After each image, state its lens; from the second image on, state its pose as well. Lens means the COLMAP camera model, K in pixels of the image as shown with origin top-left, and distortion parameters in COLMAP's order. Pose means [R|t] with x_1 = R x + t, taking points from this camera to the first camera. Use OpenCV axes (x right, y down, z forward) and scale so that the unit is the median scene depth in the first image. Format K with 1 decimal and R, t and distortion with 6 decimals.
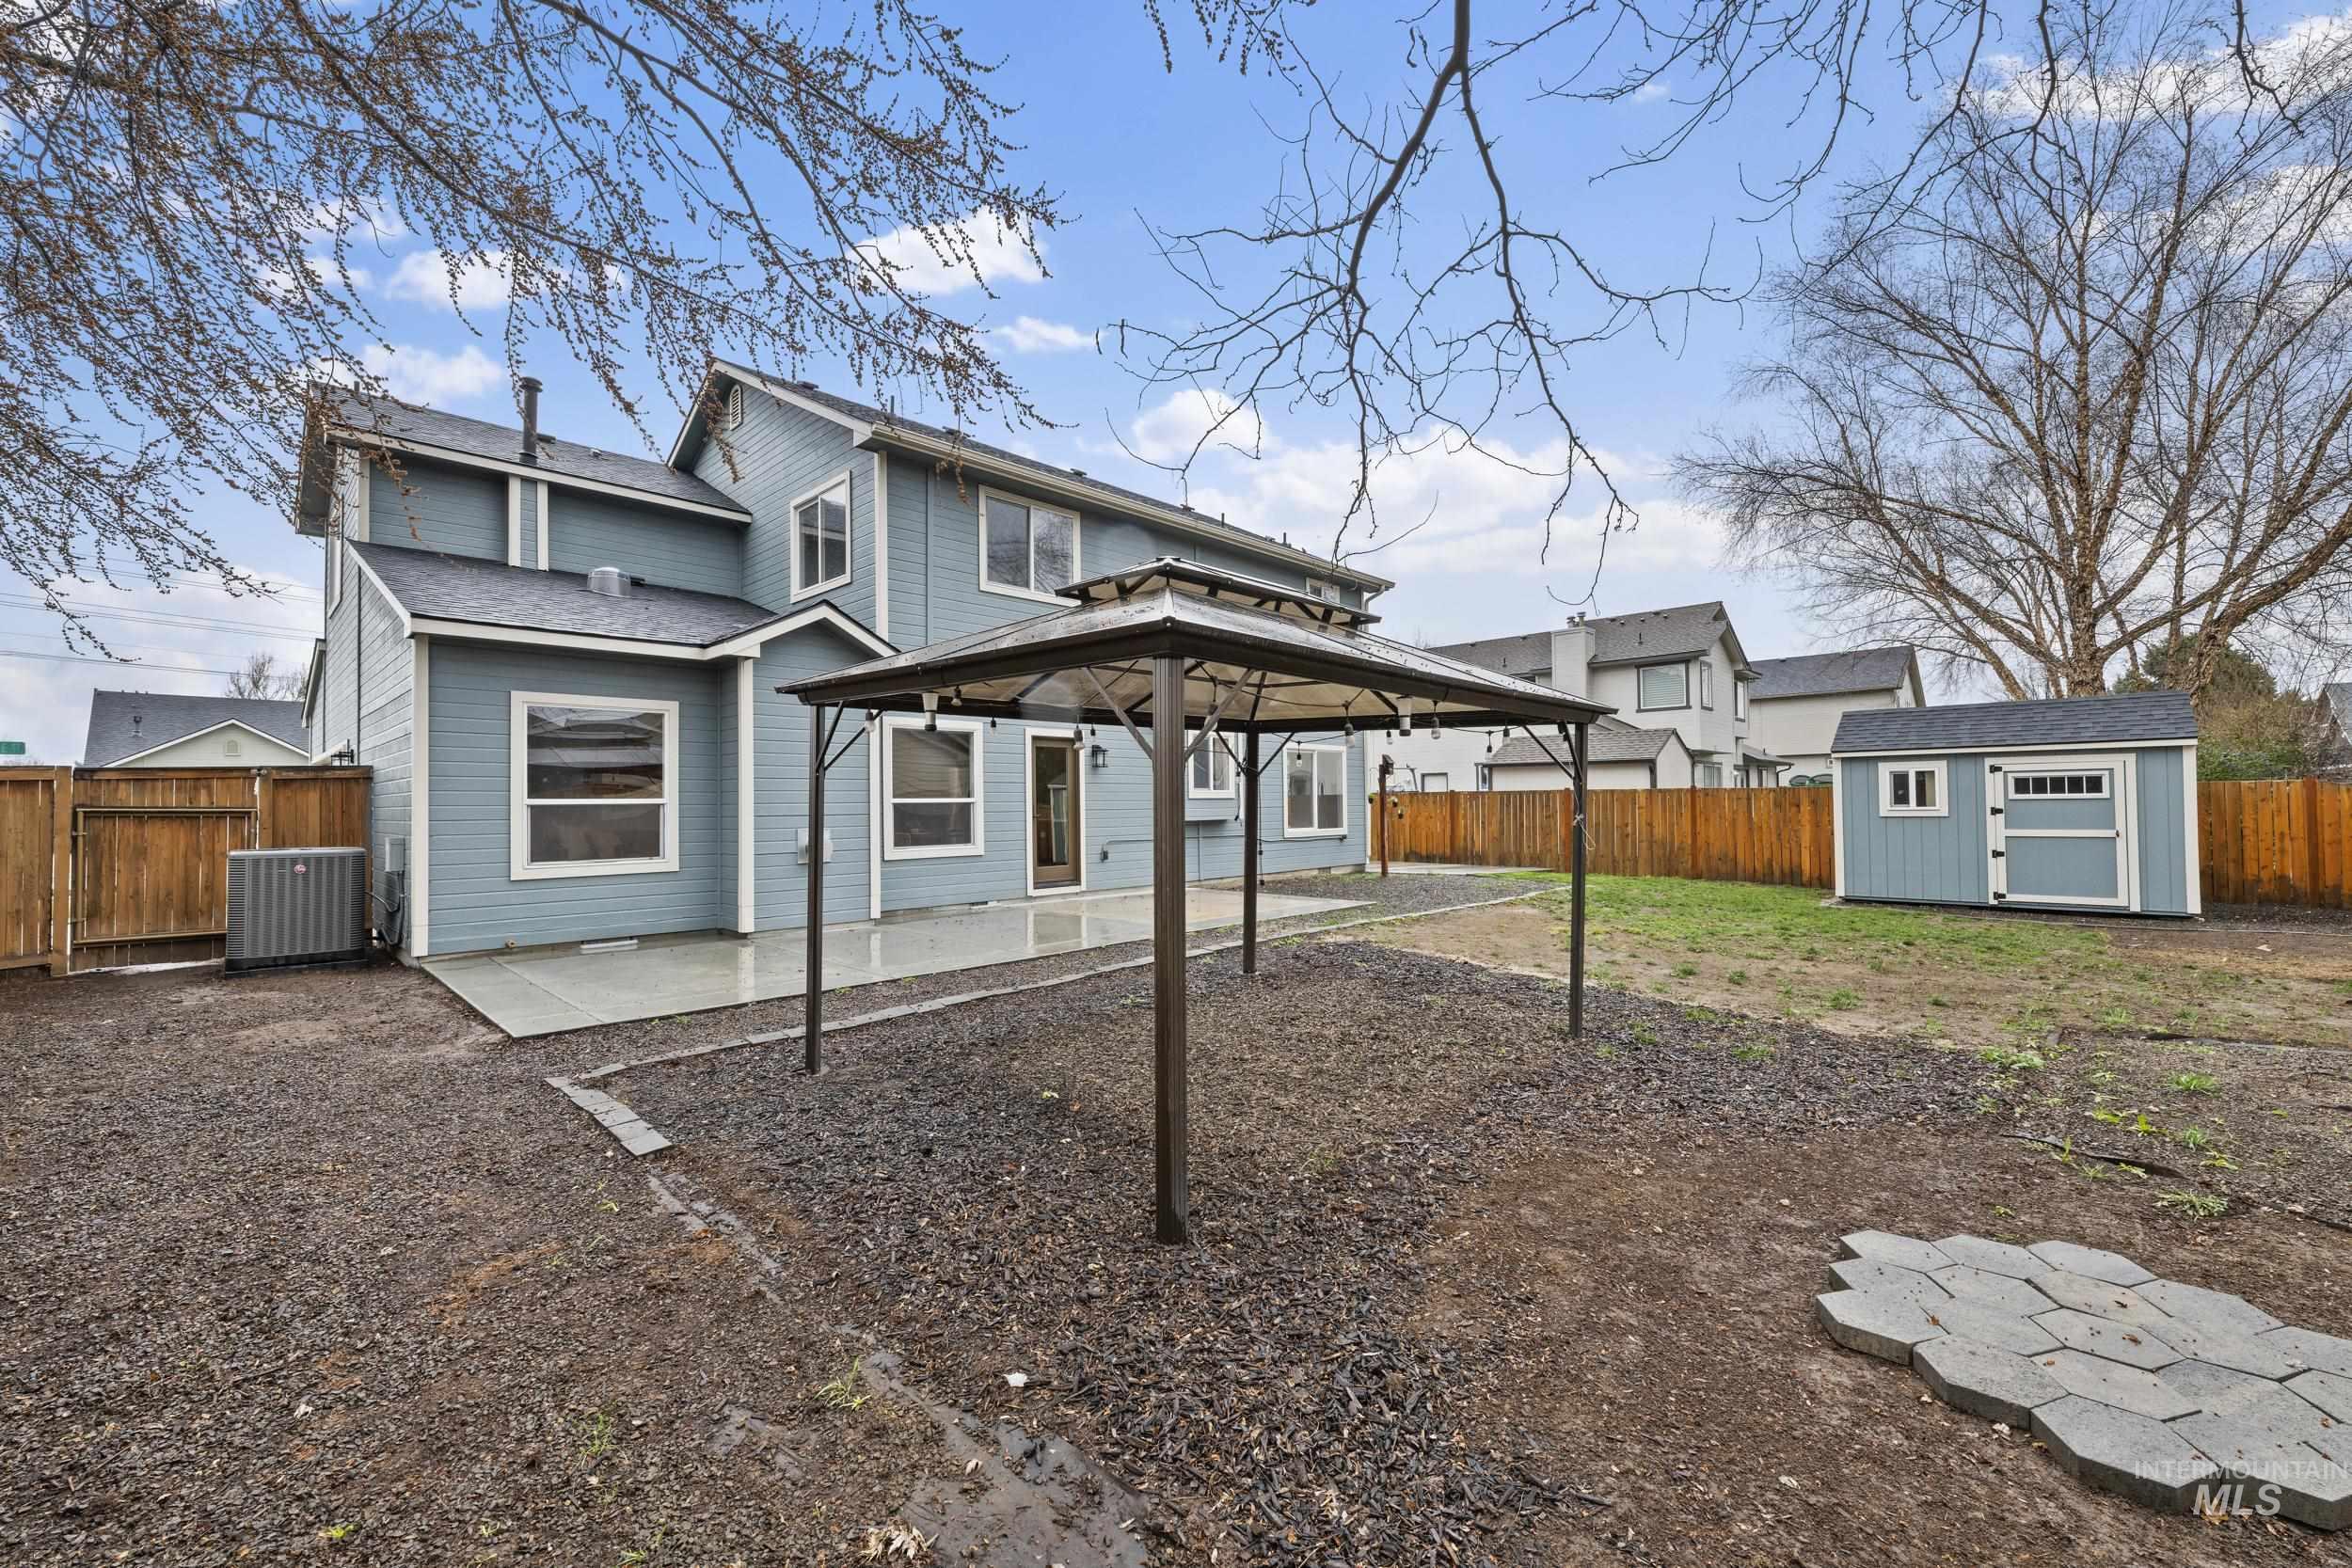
lens RADIAL K [[929.1, 0, 1177.9], [0, 929.1, 790.5], [0, 0, 1]] dist [0.002918, -0.000808]
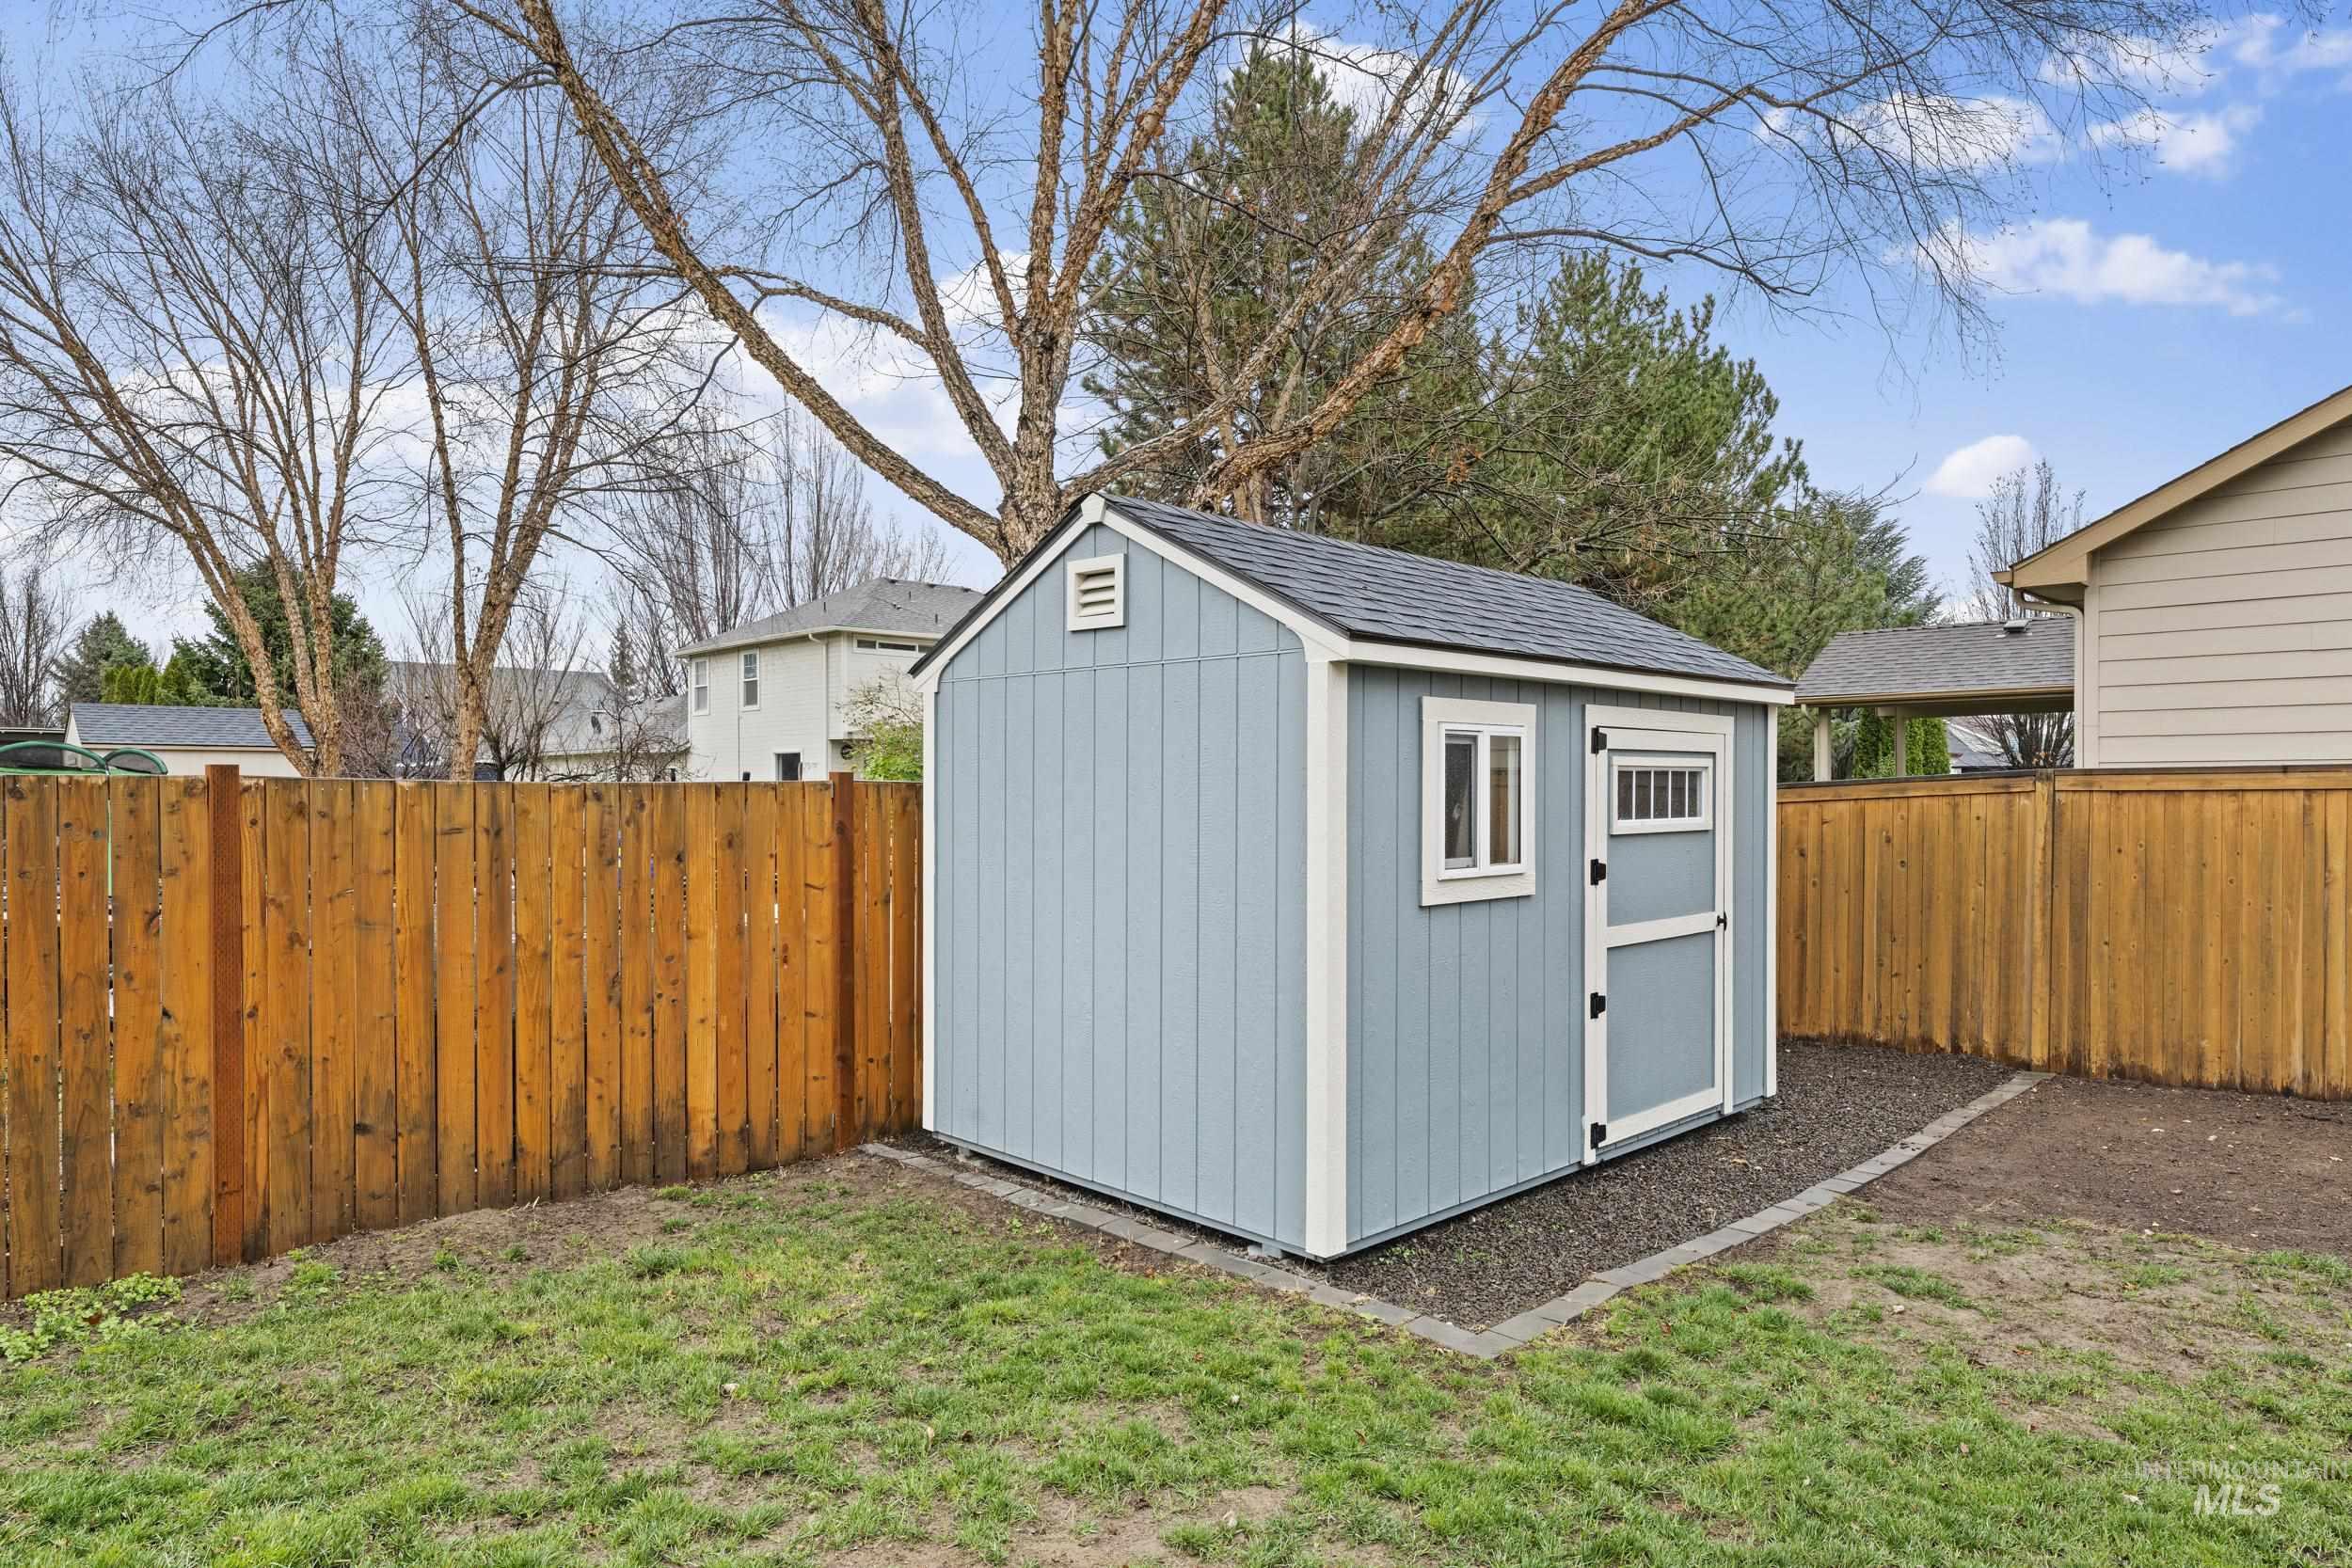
lens RADIAL K [[1384.3, 0, 1176.2], [0, 1384.3, 793.3], [0, 0, 1]] dist [0.007598, 0.000497]
pose [[0.016061, 0.005393, 0.999856, 0.399433], [-0.018163, 0.999822, -0.005101, 0.000240], [-0.999706, -0.018079, 0.016156, 1.137176]]
